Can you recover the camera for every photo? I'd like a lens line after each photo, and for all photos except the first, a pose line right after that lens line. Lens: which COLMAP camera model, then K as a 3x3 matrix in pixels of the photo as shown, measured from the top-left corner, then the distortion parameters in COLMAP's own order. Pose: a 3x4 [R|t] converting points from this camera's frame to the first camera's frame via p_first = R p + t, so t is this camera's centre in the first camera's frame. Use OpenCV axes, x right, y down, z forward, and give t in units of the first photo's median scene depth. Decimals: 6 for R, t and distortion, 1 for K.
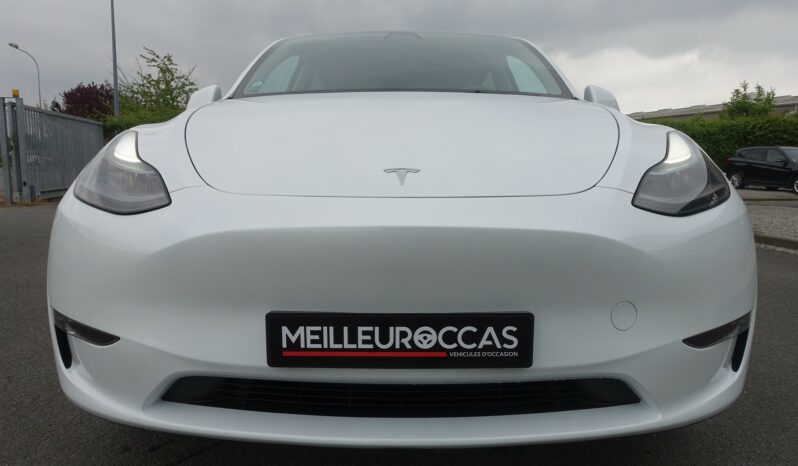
lens RADIAL K [[545.2, 0, 399.0], [0, 545.2, 233.0], [0, 0, 1]] dist [-0.007524, -0.000674]
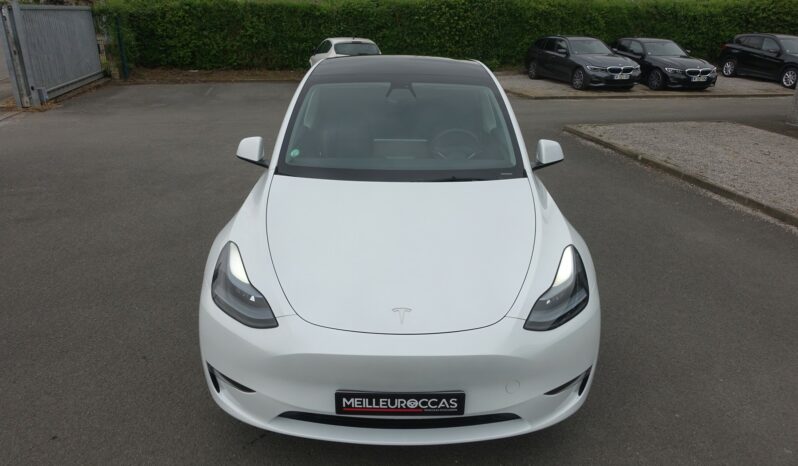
lens RADIAL K [[557.0, 0, 399.0], [0, 557.0, 233.0], [0, 0, 1]] dist [-0.007659, -0.007187]
pose [[0.999885, 0.005942, 0.013987, -0.033547], [-0.009471, 0.963433, 0.267783, -0.919799], [-0.011884, -0.267885, 0.963378, -0.794809]]
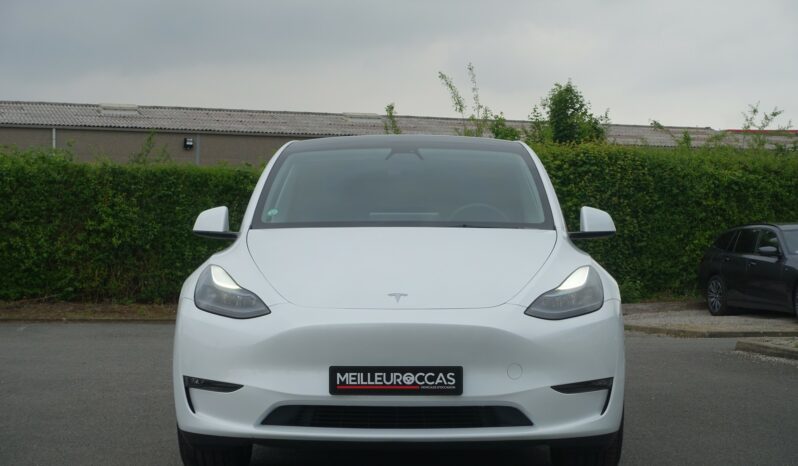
lens RADIAL K [[1662.5, 0, 399.0], [0, 1662.5, 233.0], [0, 0, 1]] dist [-0.009226, 0.006962]
pose [[0.999923, 0.000256, -0.012408, 0.081652], [-0.001882, 0.991356, -0.131182, 0.427726], [0.012267, 0.131195, 0.991281, -4.737722]]
